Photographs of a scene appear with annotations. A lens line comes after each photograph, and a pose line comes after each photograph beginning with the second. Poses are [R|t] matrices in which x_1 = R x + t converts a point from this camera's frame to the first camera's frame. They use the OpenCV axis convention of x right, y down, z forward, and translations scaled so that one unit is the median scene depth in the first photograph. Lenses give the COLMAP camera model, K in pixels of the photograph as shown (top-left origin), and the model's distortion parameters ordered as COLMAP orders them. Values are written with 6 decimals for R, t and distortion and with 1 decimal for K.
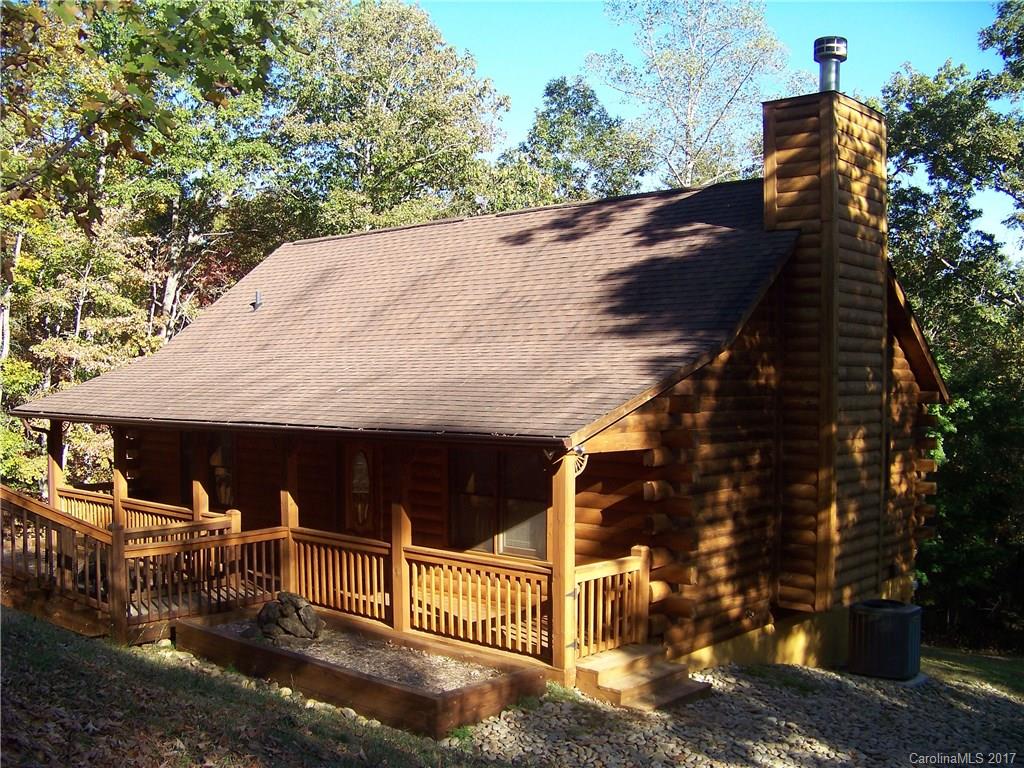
lens RADIAL K [[1051.4, 0, 512.0], [0, 1051.4, 384.0], [0, 0, 1]] dist [-0.156162, 0.009414]
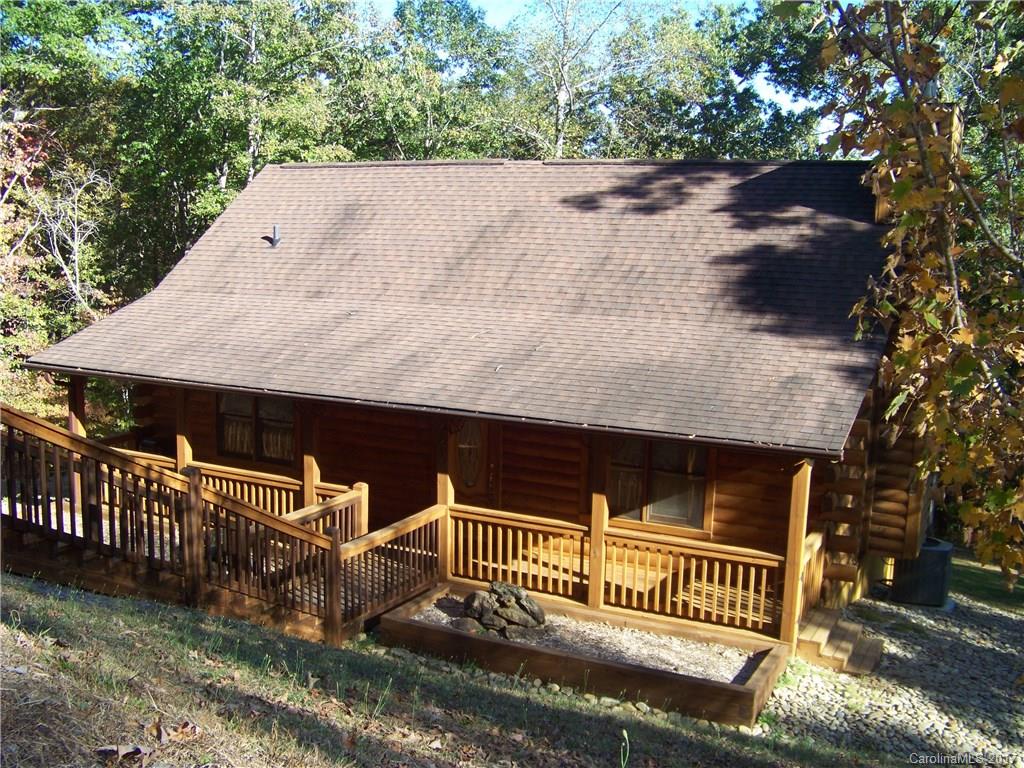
lens RADIAL K [[1060.7, 0, 512.0], [0, 1060.7, 384.0], [0, 0, 1]] dist [-0.212061, -0.000579]
pose [[0.962709, -0.009630, 0.270367, -0.442180], [-0.029257, 0.989799, 0.139433, -0.129727], [-0.268952, -0.142144, 0.952607, 0.018421]]
